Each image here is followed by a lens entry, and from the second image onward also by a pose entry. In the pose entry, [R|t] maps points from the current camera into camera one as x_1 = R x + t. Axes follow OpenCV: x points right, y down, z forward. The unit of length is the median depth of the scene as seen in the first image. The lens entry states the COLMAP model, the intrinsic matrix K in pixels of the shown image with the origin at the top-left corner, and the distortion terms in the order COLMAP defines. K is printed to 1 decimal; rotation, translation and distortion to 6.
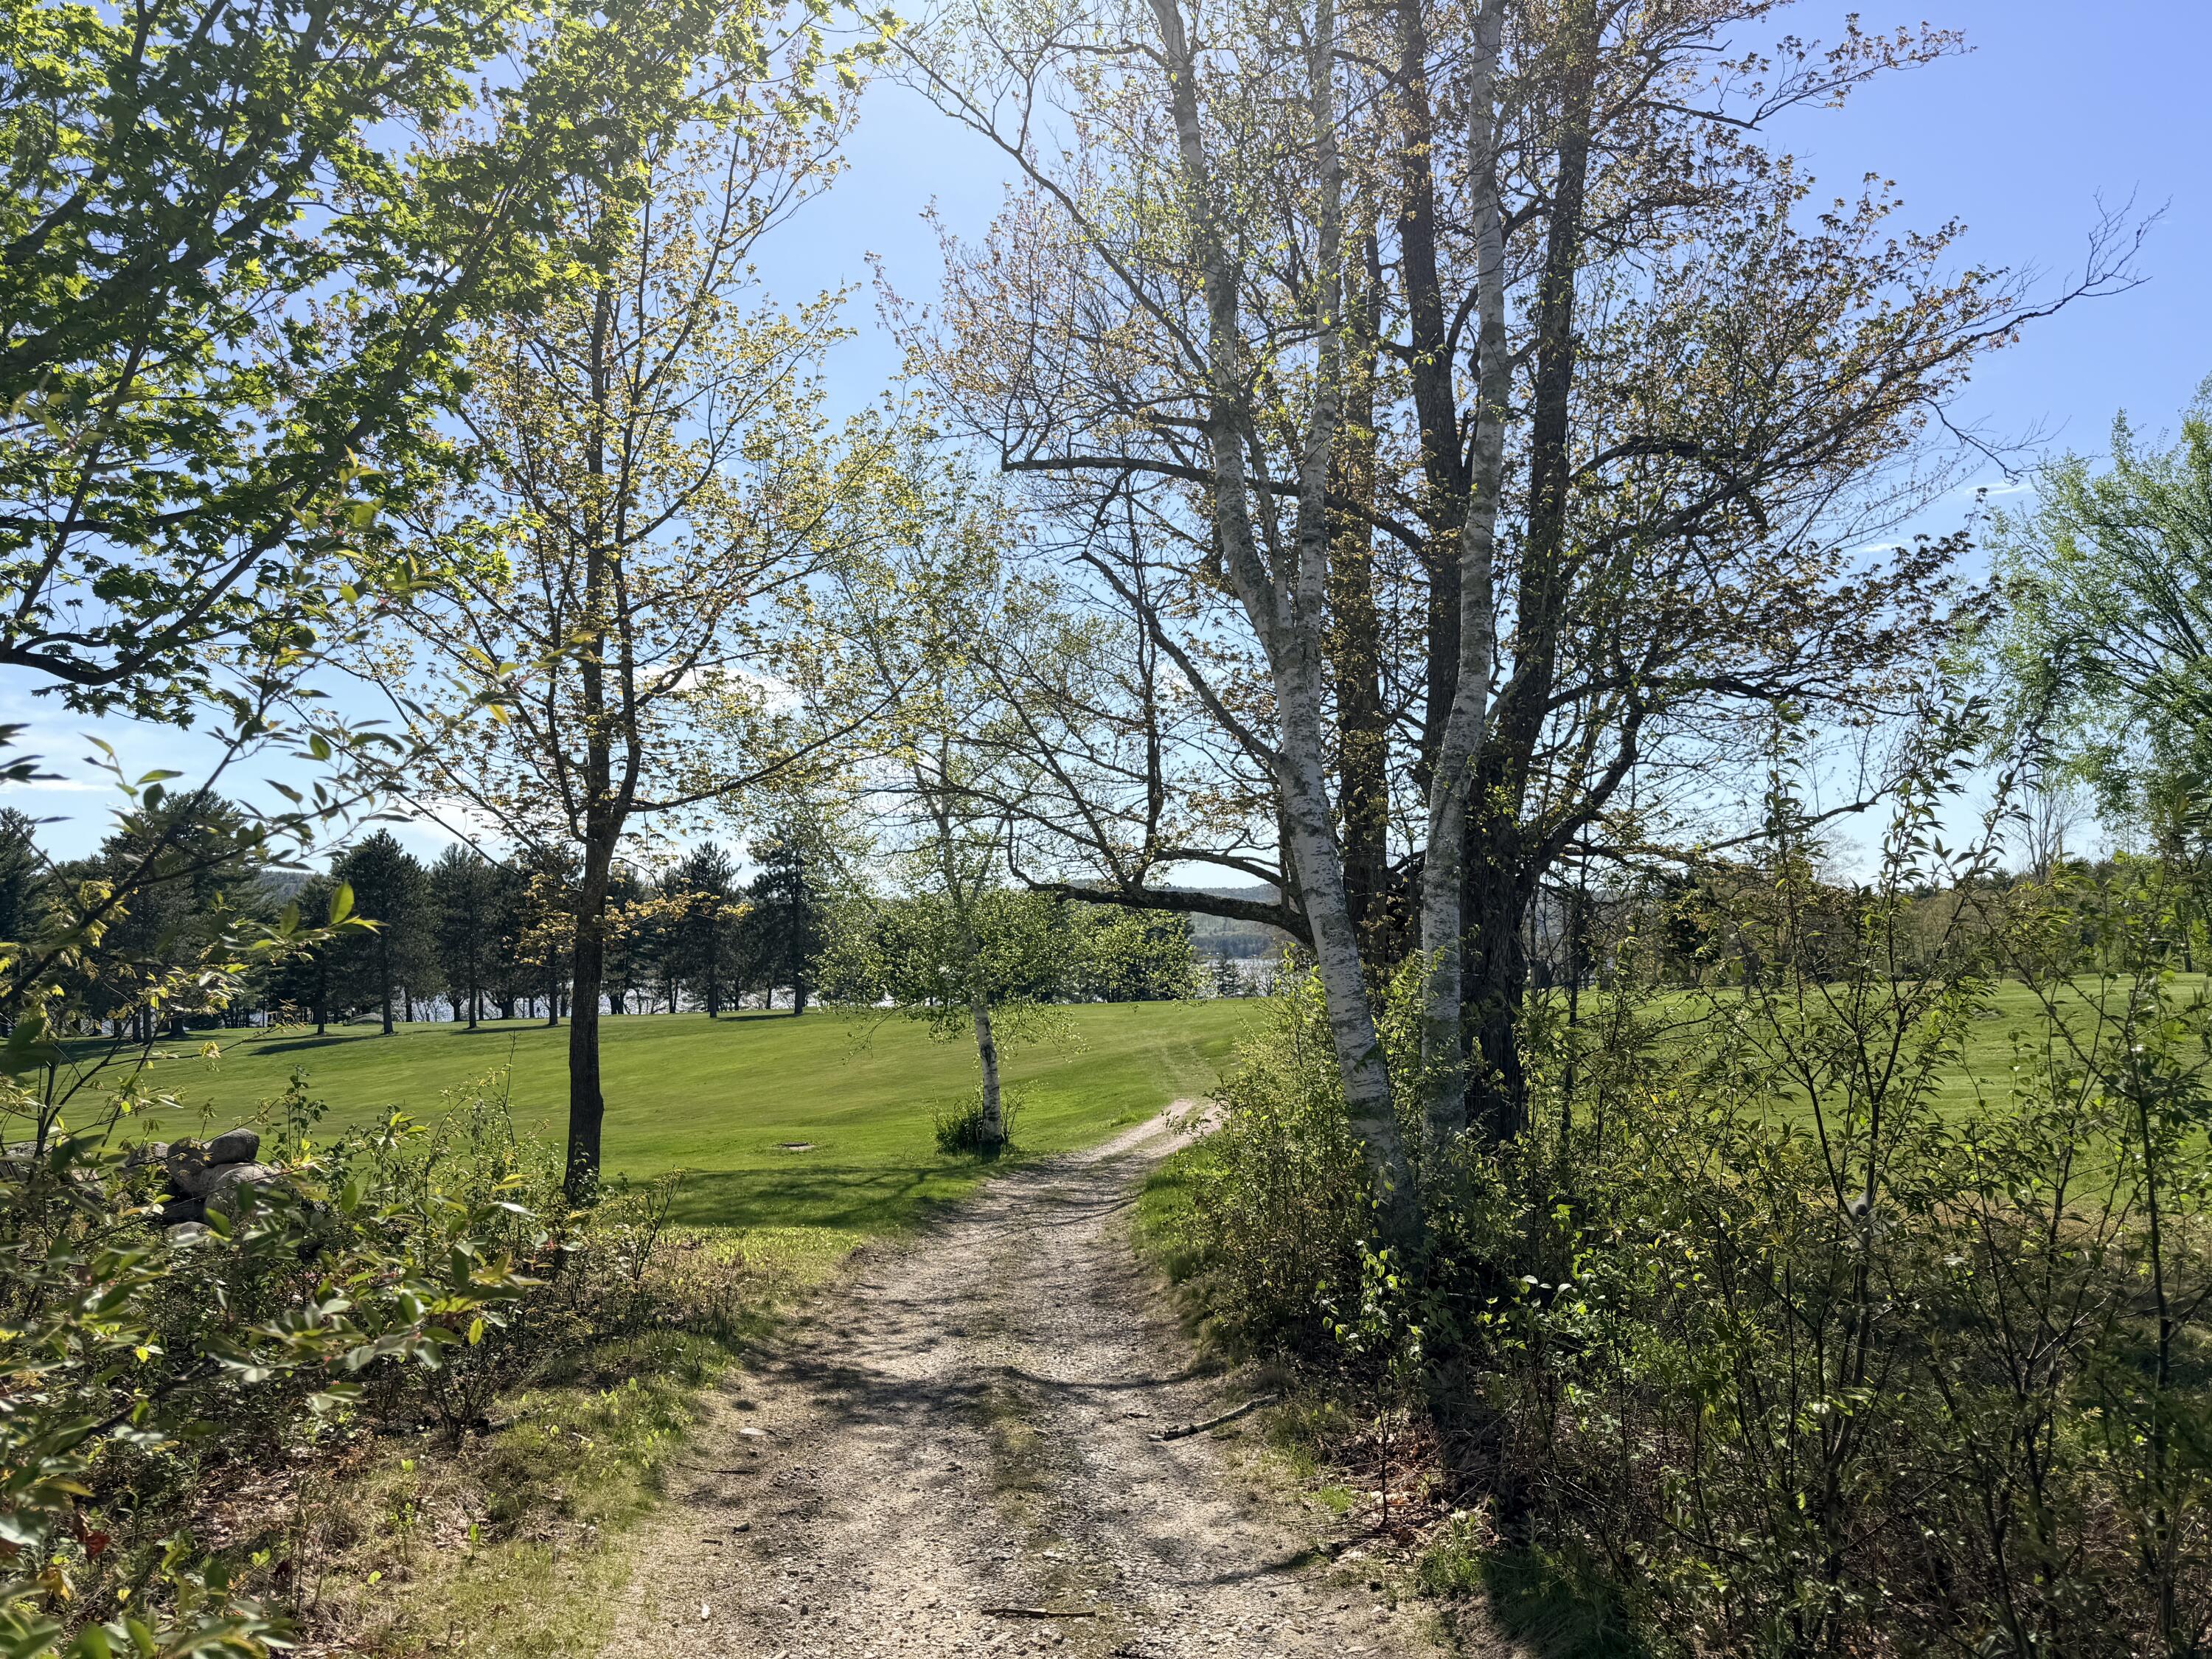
lens RADIAL K [[1535.9, 0, 1106.0], [0, 1535.9, 829.5], [0, 0, 1]] dist [0.006465, 0.001756]
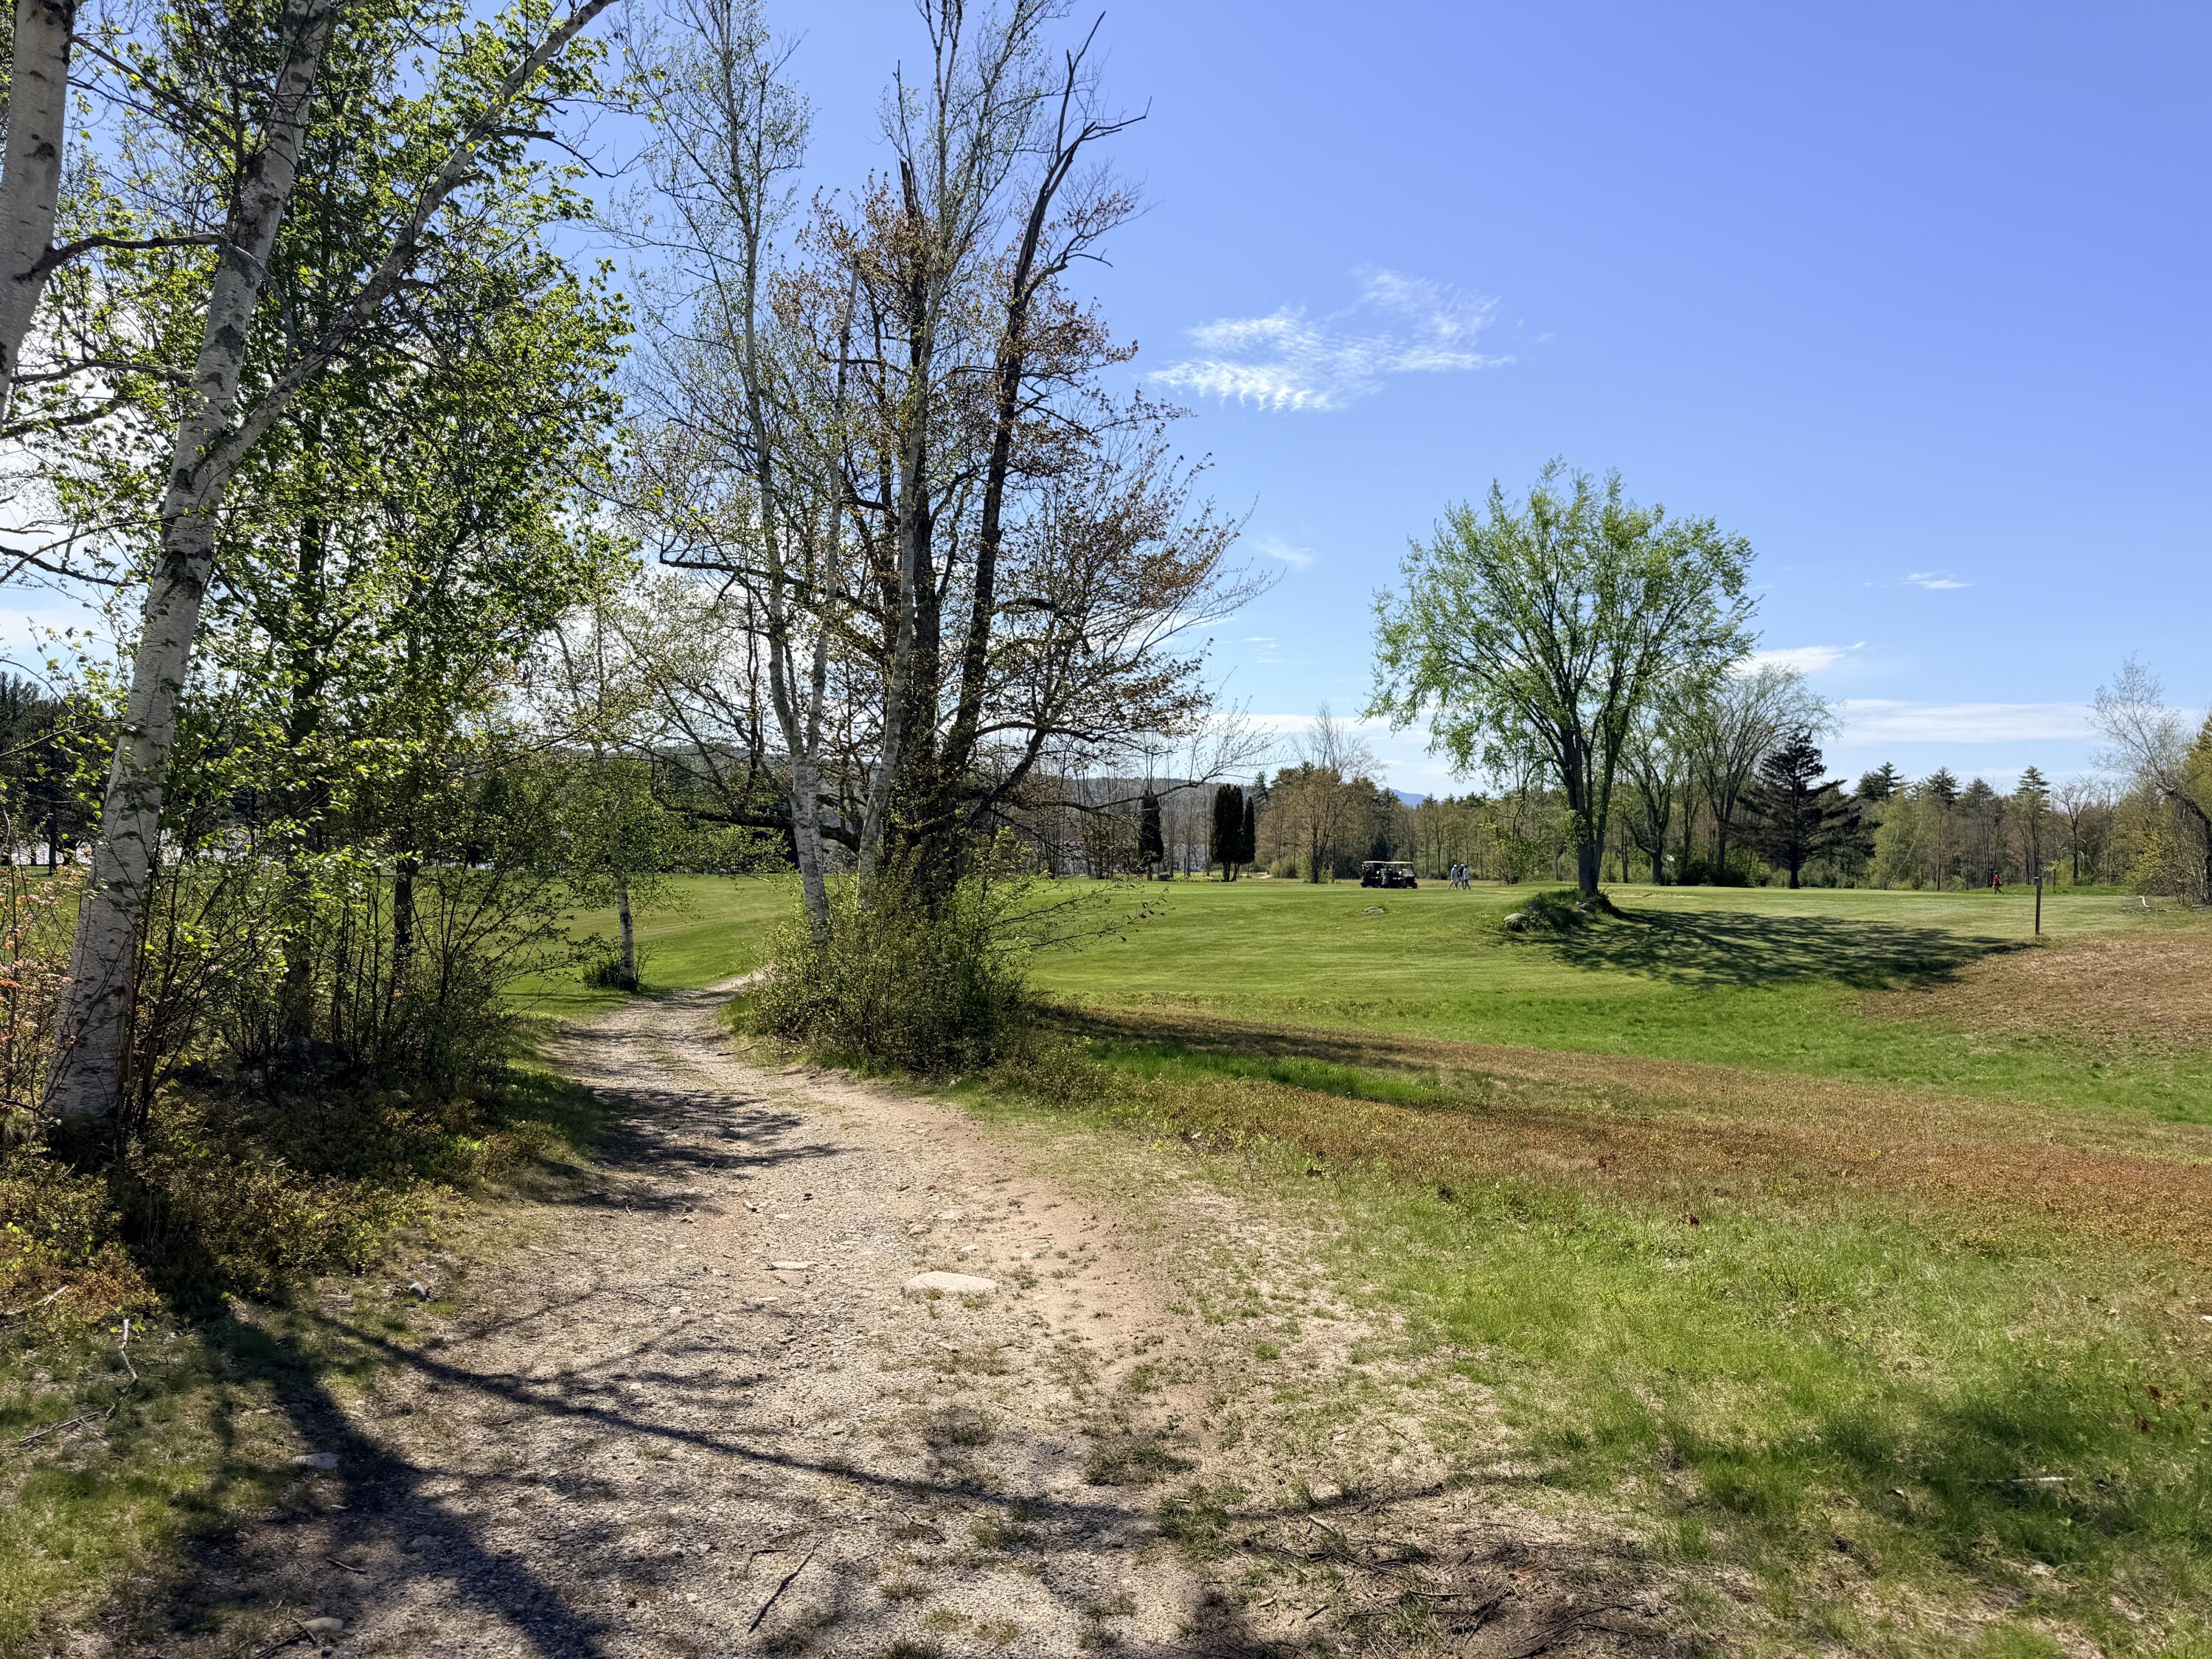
lens RADIAL K [[1535.9, 0, 1106.0], [0, 1535.9, 829.5], [0, 0, 1]] dist [0.006465, 0.001756]
pose [[0.970641, 0.044190, 0.236439, 0.010015], [-0.063956, 0.995009, 0.076589, -0.066621], [-0.231875, -0.089462, 0.968623, -0.423699]]
